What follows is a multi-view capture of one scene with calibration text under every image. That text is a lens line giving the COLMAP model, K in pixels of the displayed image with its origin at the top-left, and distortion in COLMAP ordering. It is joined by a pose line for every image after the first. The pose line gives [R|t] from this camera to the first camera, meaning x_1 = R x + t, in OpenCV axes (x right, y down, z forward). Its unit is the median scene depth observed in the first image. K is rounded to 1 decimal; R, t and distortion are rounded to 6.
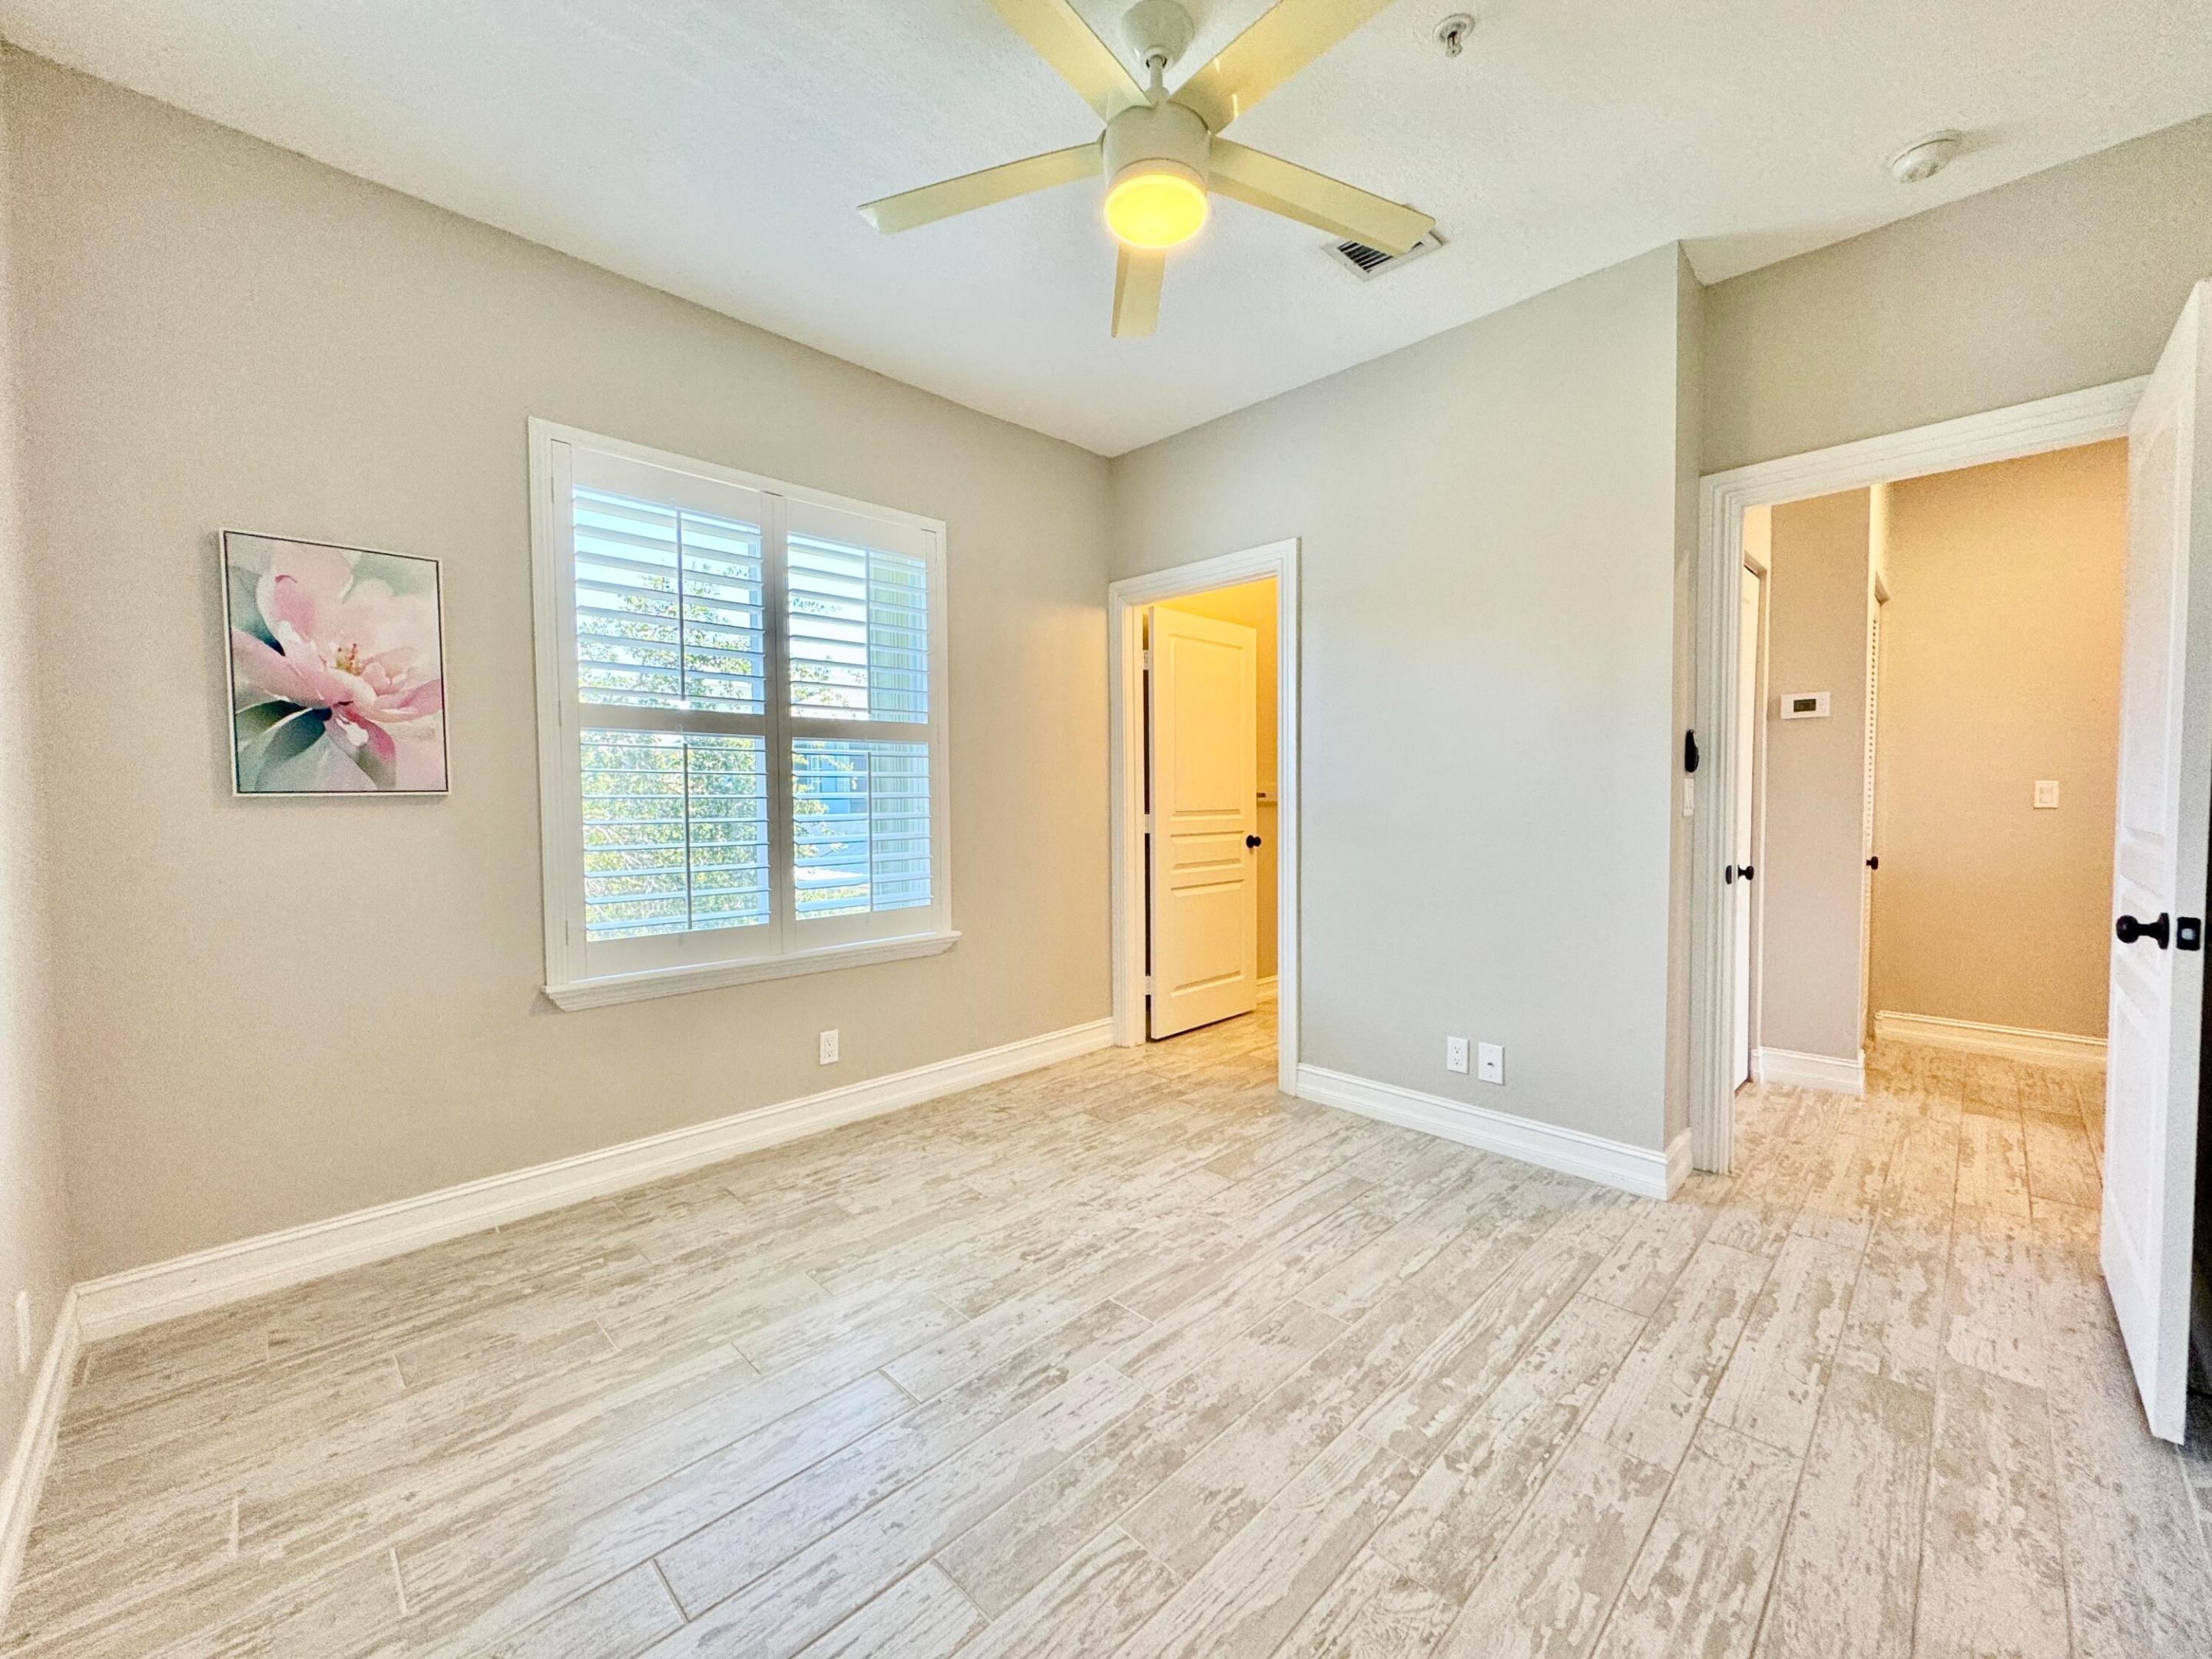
lens RADIAL K [[880.4, 0, 1090.6], [0, 880.4, 831.1], [0, 0, 1]] dist [-0.003547, 0.001030]
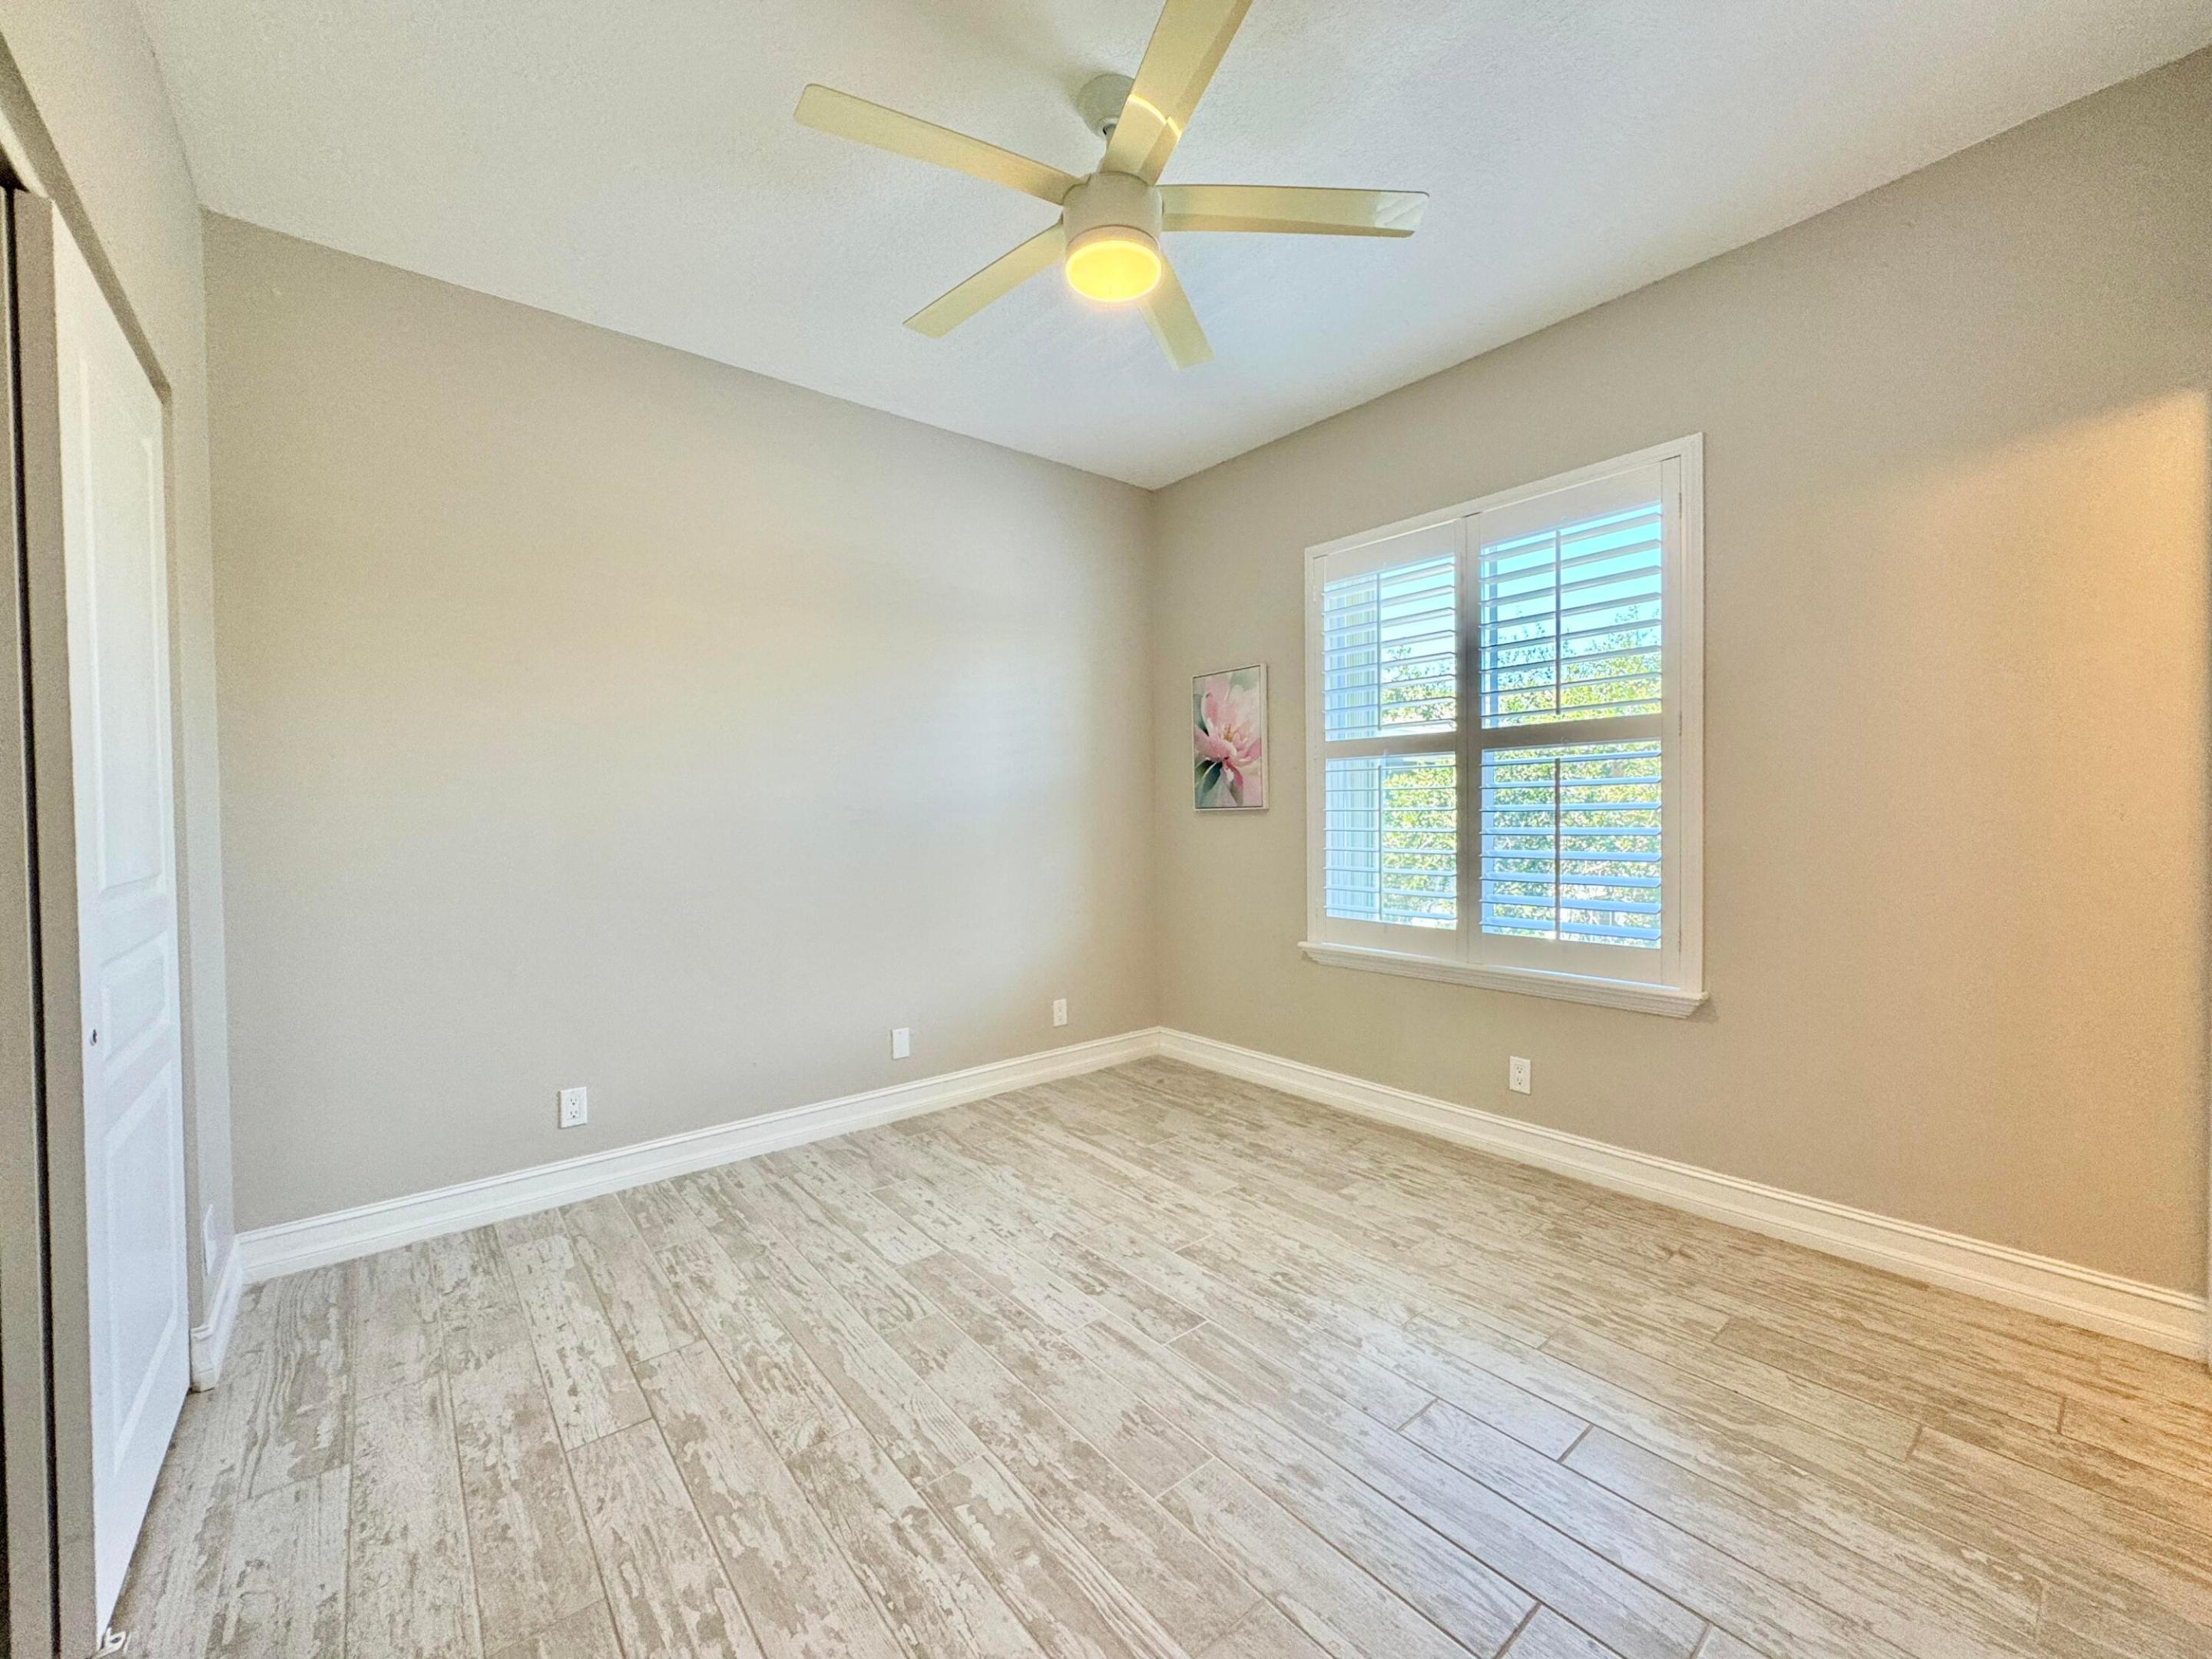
lens RADIAL K [[880.4, 0, 1115.1], [0, 880.4, 829.6], [0, 0, 1]] dist [-0.003547, 0.001030]
pose [[-0.075842, 0.028963, -0.996699, 0.998274], [-0.026008, 0.999181, 0.031014, -0.051465], [0.996781, 0.028274, -0.075026, 0.947796]]
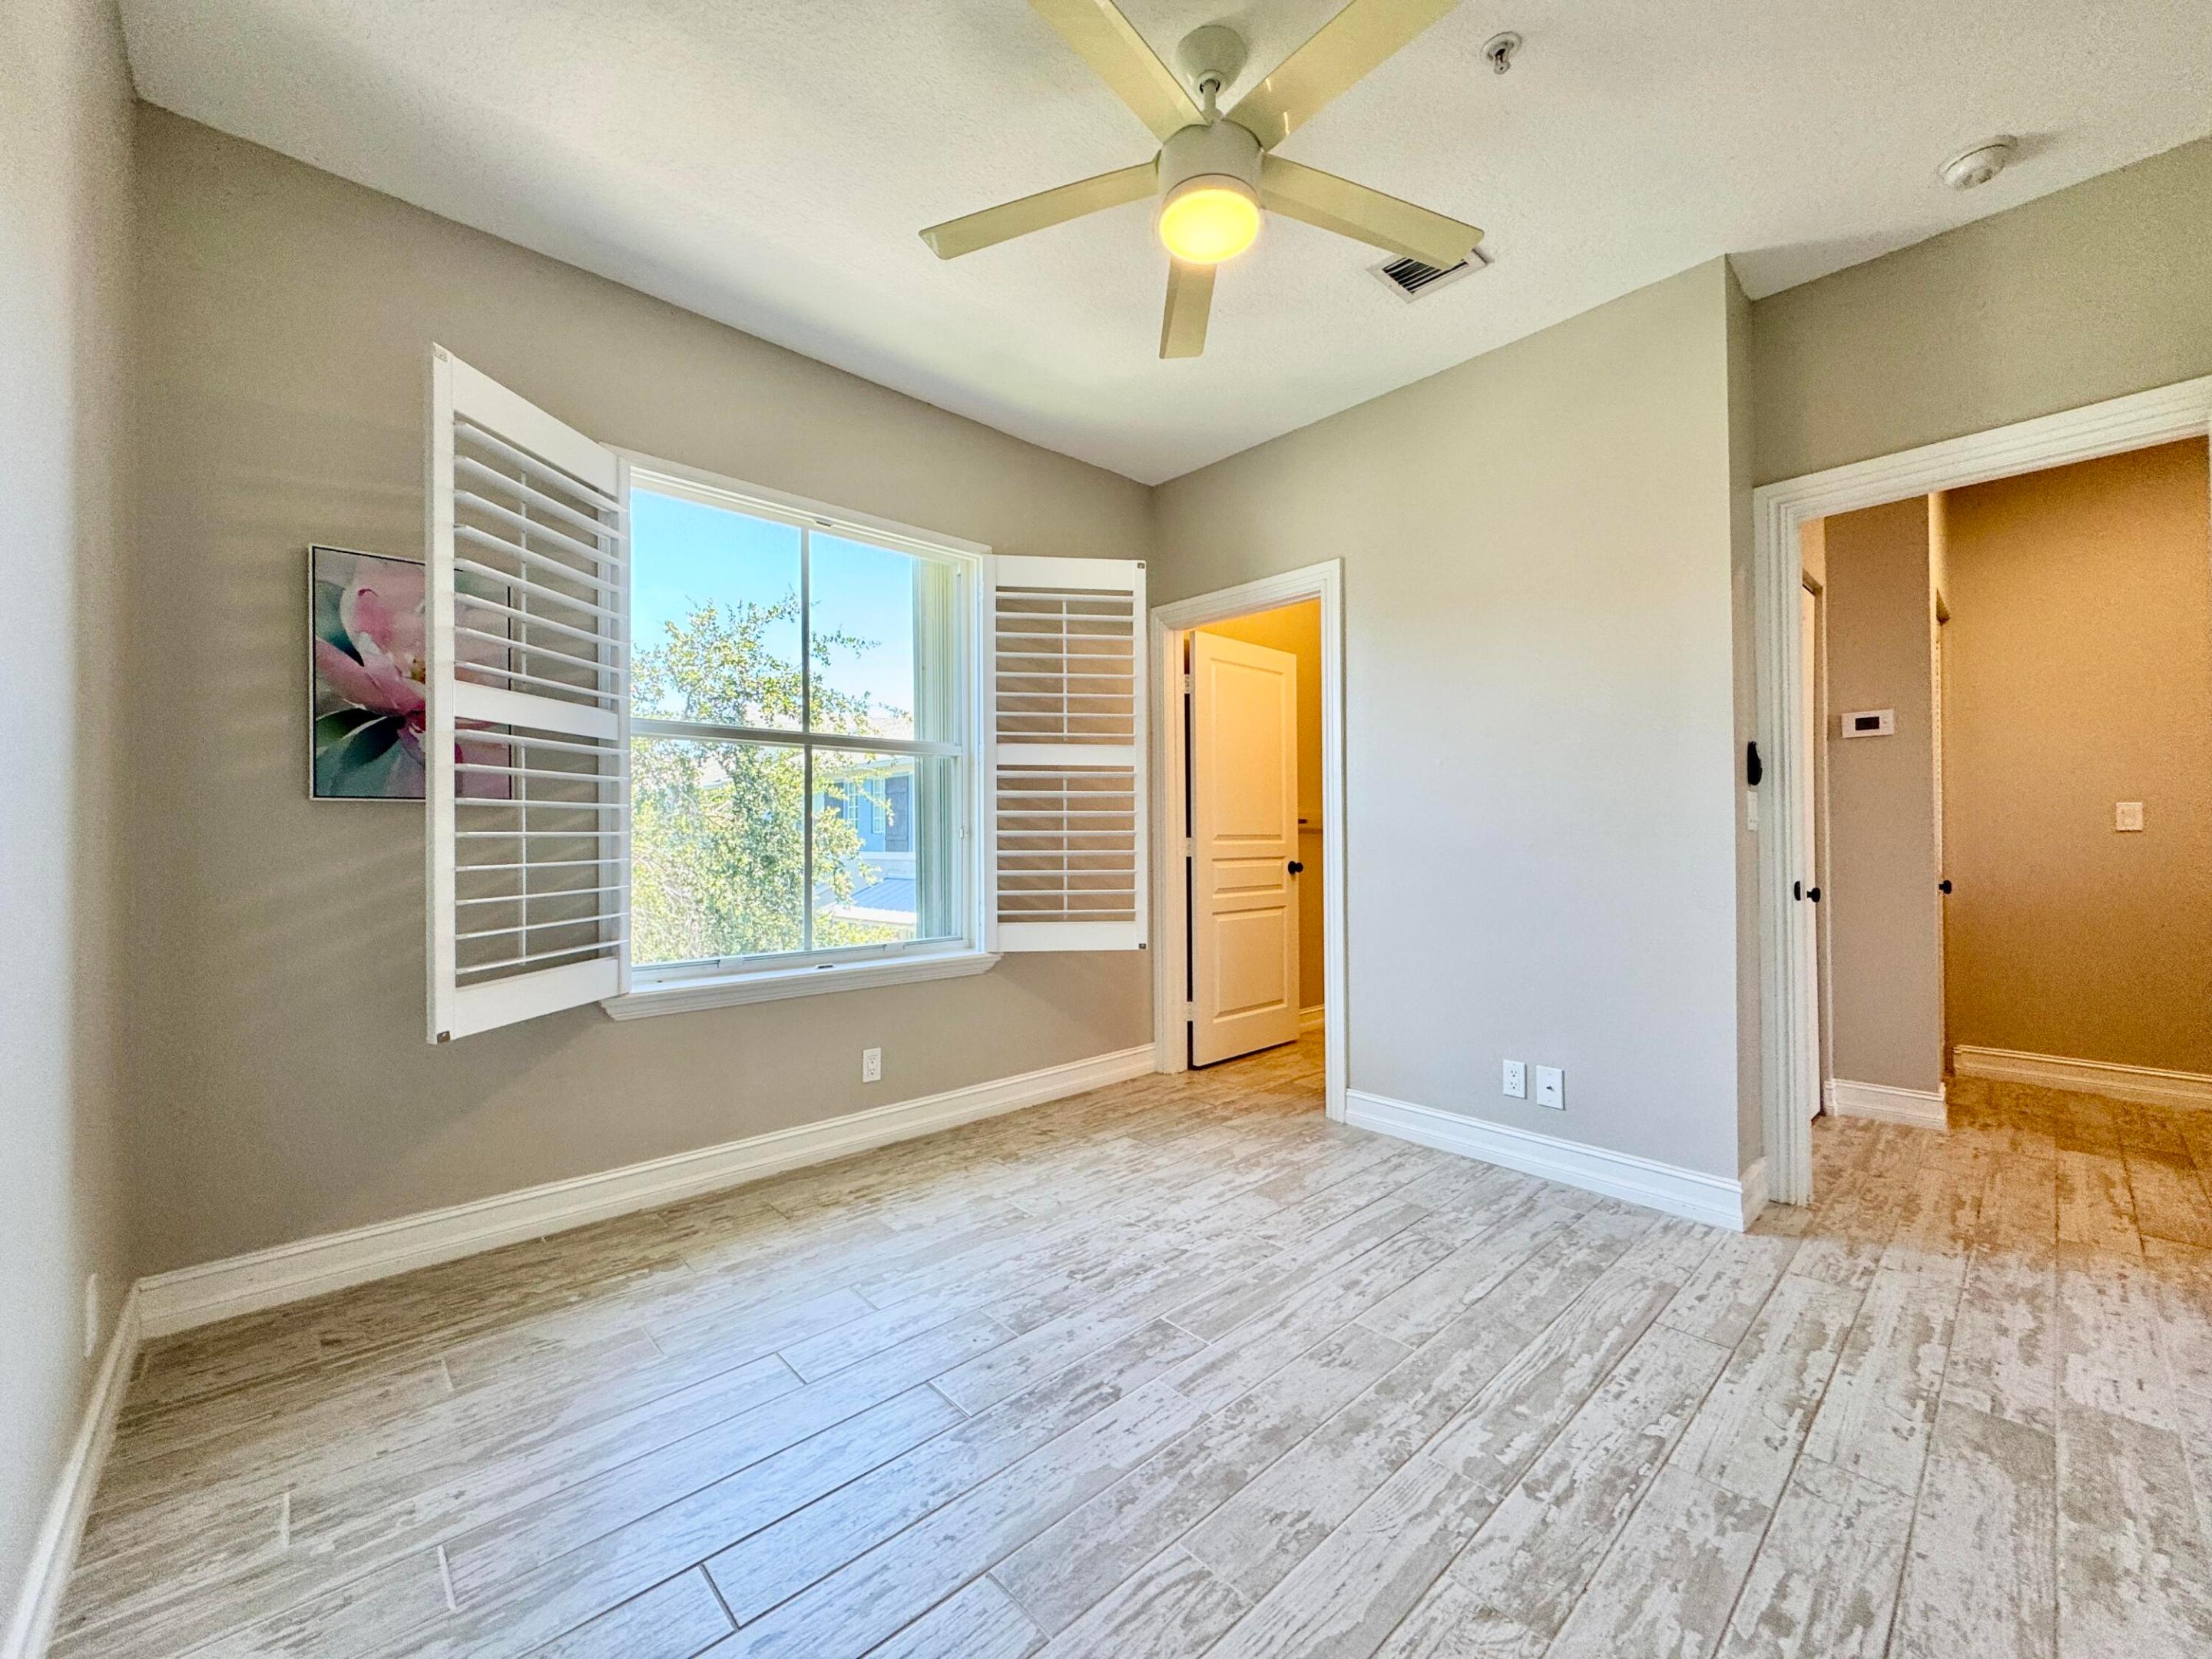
lens RADIAL K [[880.4, 0, 1090.4], [0, 880.4, 830.7], [0, 0, 1]] dist [-0.003547, 0.001030]
pose [[0.999375, 0.001573, -0.035314, -0.023146], [-0.003259, 0.998854, -0.047740, 0.041493], [0.035198, 0.047825, 0.998235, 0.004278]]
